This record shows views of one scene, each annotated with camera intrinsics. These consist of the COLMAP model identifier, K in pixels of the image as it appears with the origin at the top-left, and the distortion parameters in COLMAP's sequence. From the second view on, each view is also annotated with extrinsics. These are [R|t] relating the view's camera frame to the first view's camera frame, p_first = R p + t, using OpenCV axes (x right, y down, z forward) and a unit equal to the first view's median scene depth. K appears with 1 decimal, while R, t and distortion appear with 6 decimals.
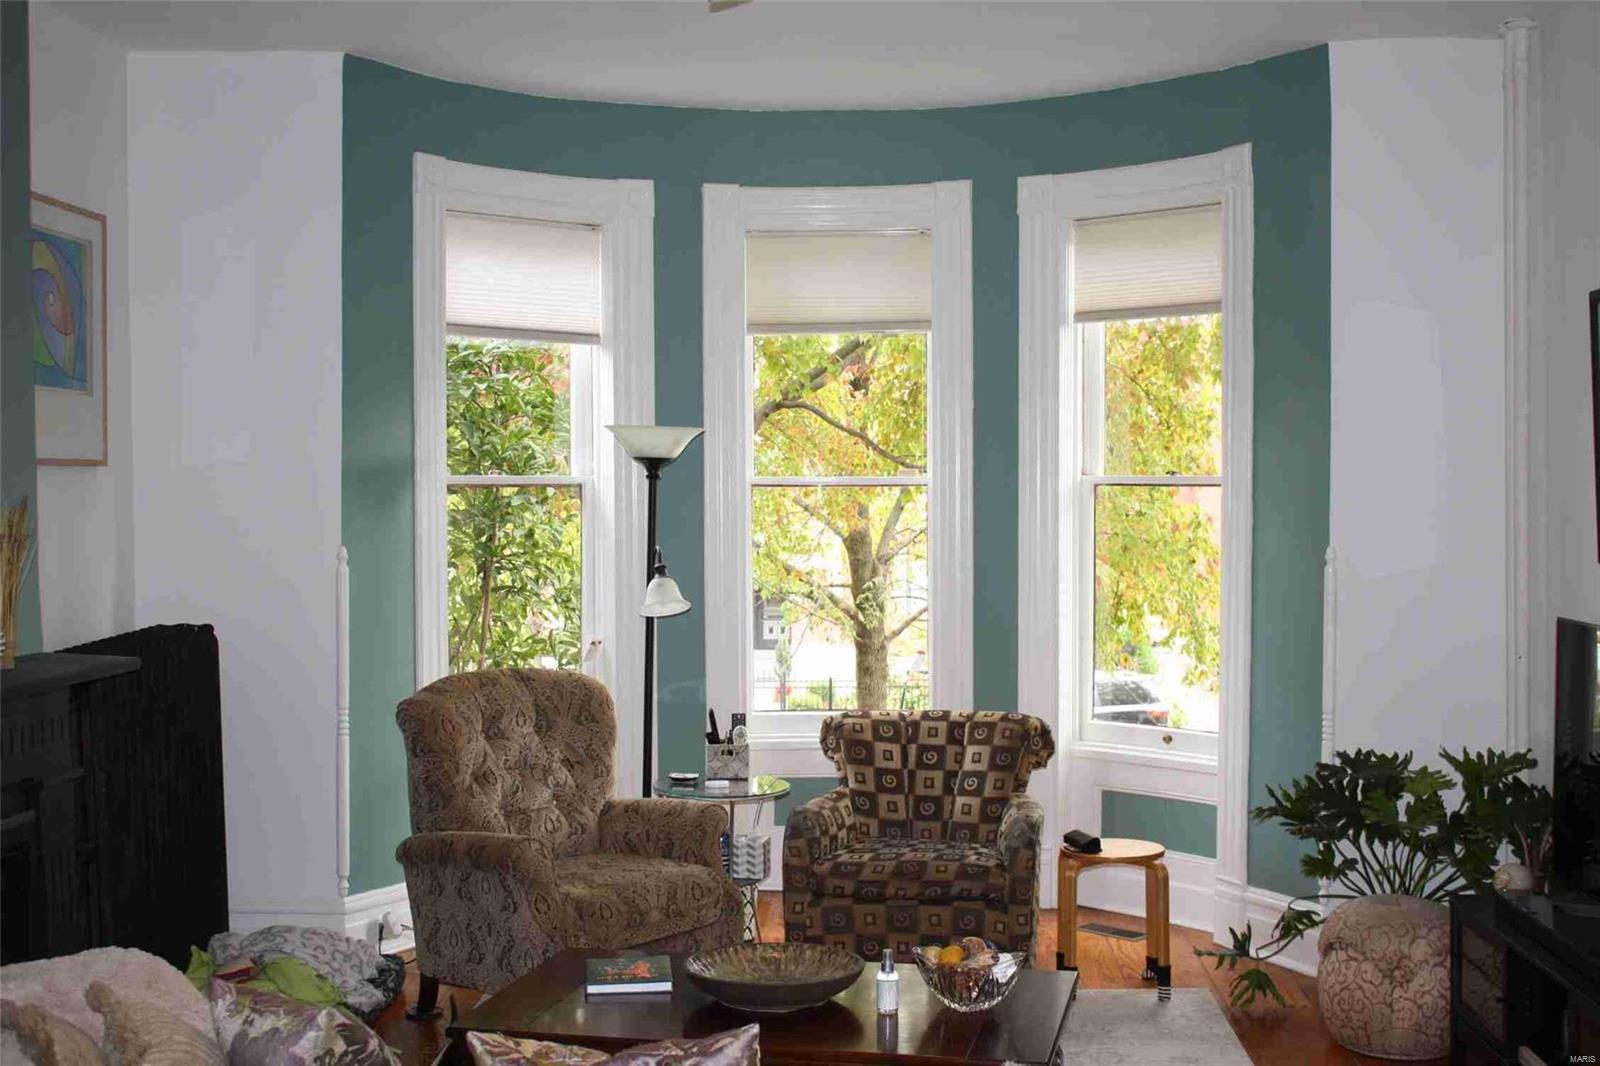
lens RADIAL K [[1953.7, 0, 814.6], [0, 1953.7, 526.4], [0, 0, 1]] dist [-0.080508, 0.000000]
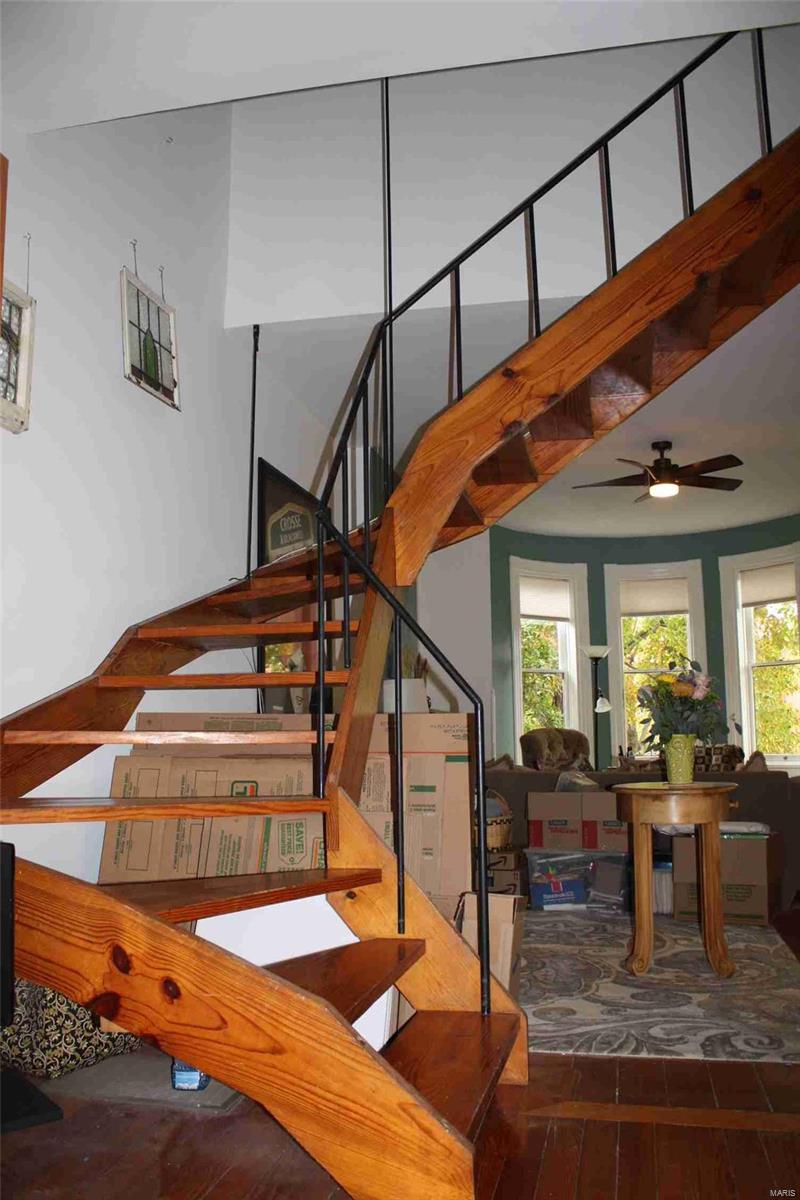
lens RADIAL K [[1009.5, 0, 405.1], [0, 1009.5, 597.9], [0, 0, 1]] dist [-0.126118, 0.025936]
pose [[0.984901, -0.036782, -0.169167, -0.110495], [0.009635, 0.987300, -0.158575, 0.113984], [0.172851, 0.154550, 0.972747, -0.516454]]
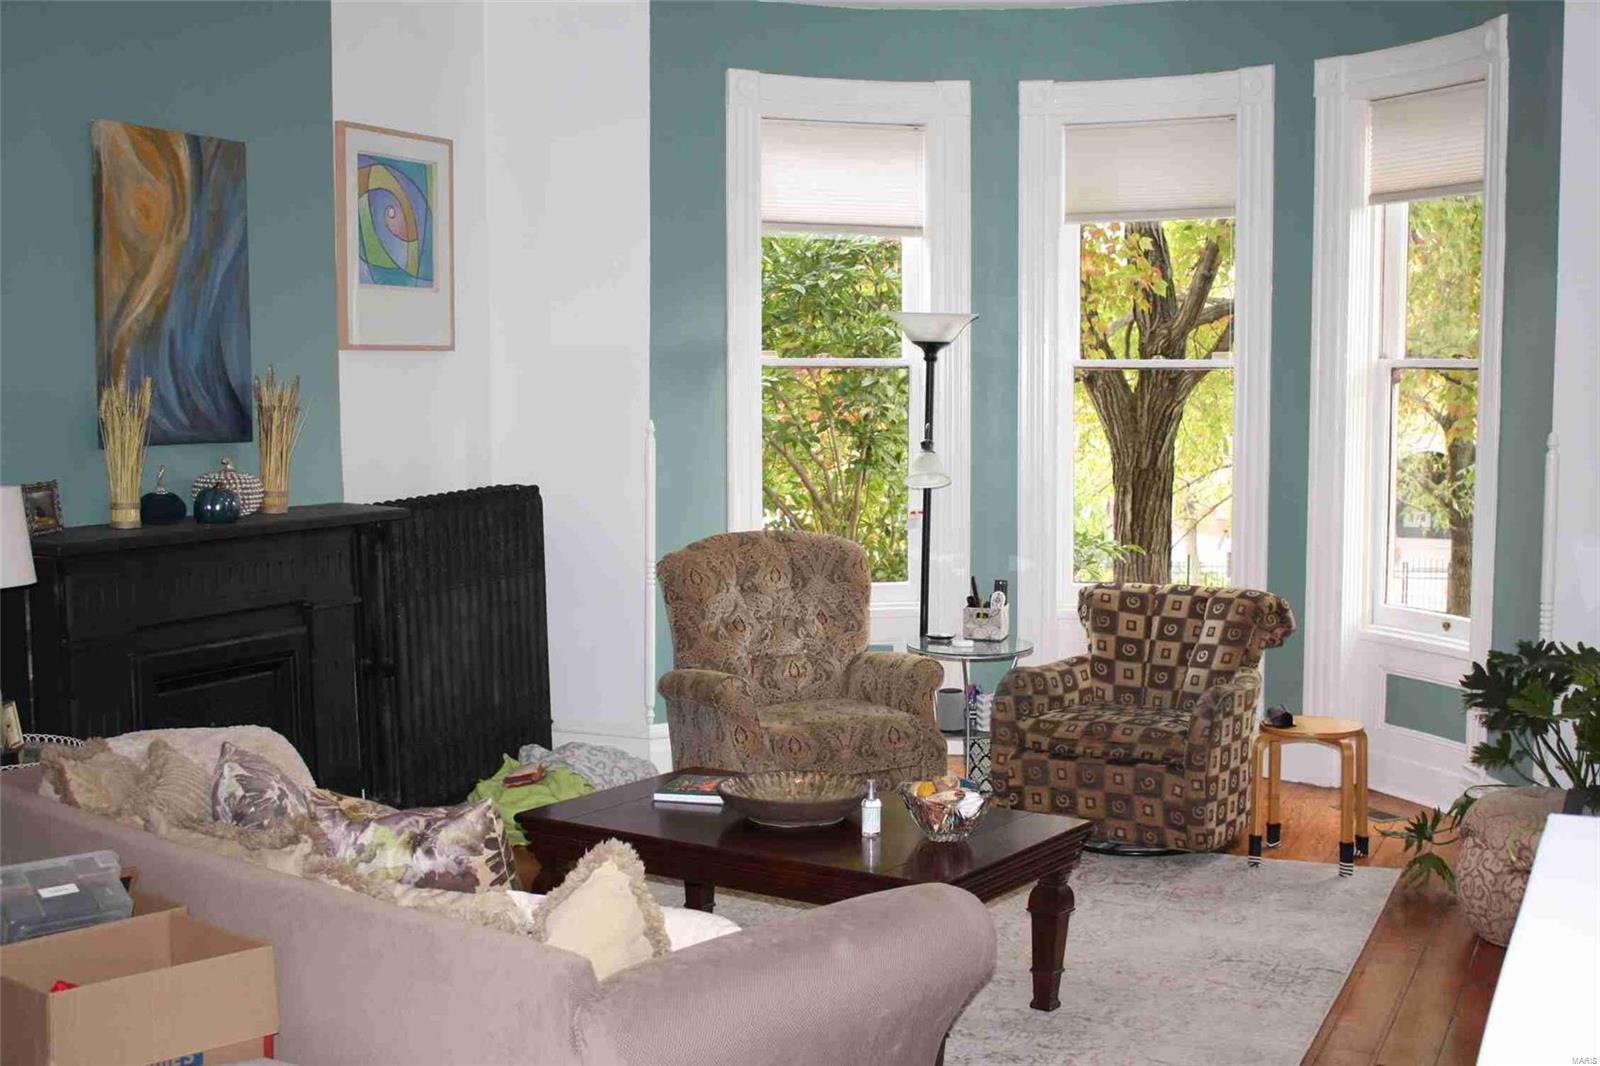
lens RADIAL K [[1953.7, 0, 806.1], [0, 1953.7, 527.7], [0, 0, 1]] dist [-0.080508, 0.000000]
pose [[0.926663, 0.031044, -0.374609, 0.274542], [-0.008155, 0.998010, 0.062532, 0.000614], [0.375805, -0.054891, 0.925072, -0.034281]]
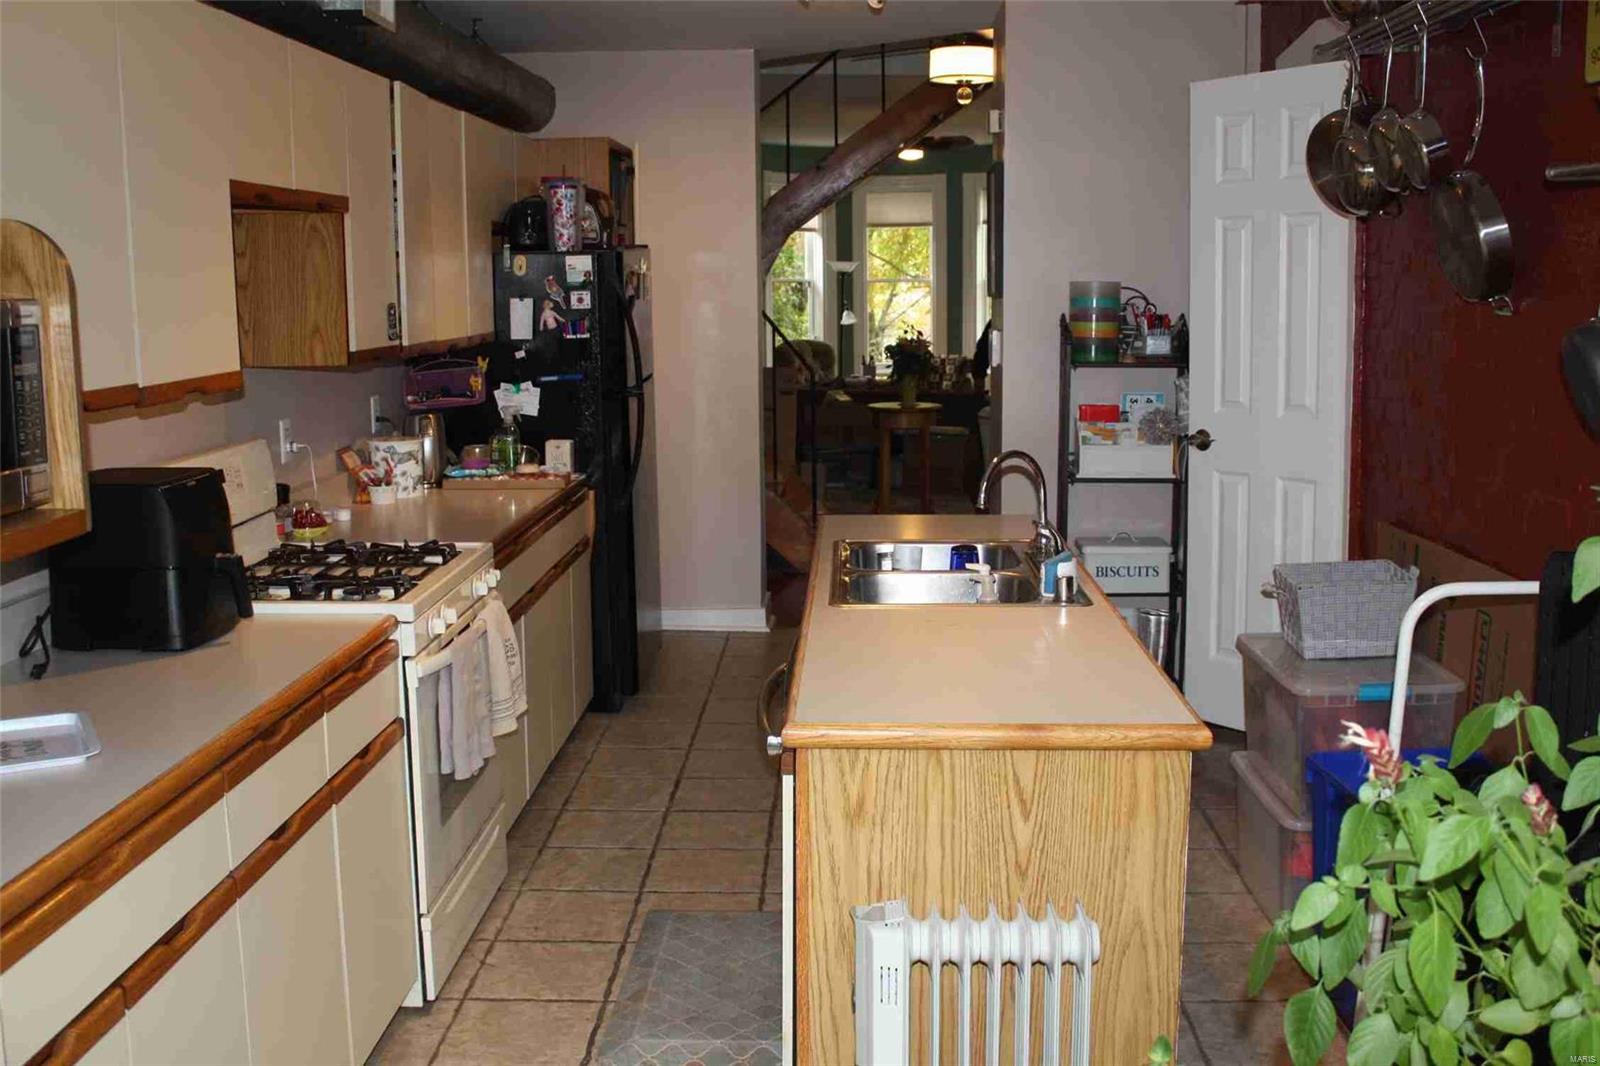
lens RADIAL K [[1531.7, 0, 795.5], [0, 1531.7, 522.7], [0, 0, 1]] dist [-0.018323, 0.000000]
pose [[0.999904, -0.013566, 0.002862, -0.175212], [0.013096, 0.991916, 0.126218, 0.050983], [-0.004551, -0.126168, 0.991998, -1.468062]]
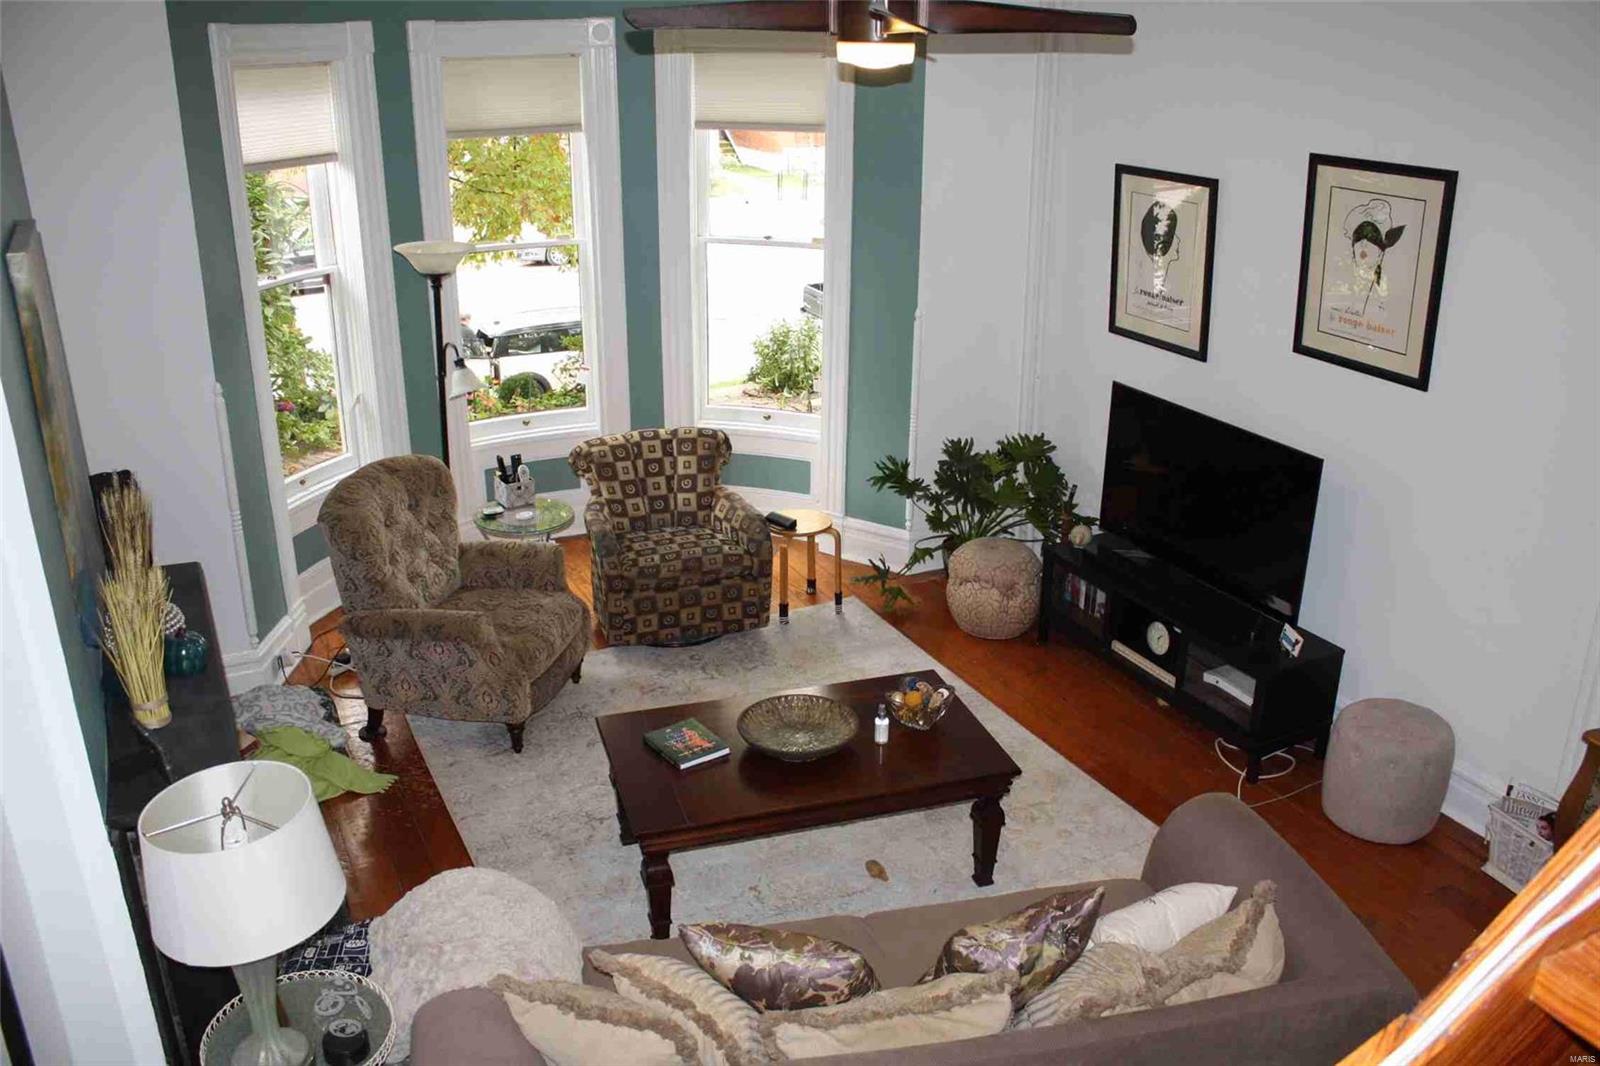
lens RADIAL K [[1346.0, 0, 801.4], [0, 1346.0, 525.9], [0, 0, 1]] dist [-0.126118, 0.025936]
pose [[0.872214, -0.168823, 0.459066, -0.313318], [0.003314, 0.940565, 0.339599, -0.179716], [-0.489114, -0.294681, 0.820933, 0.131769]]
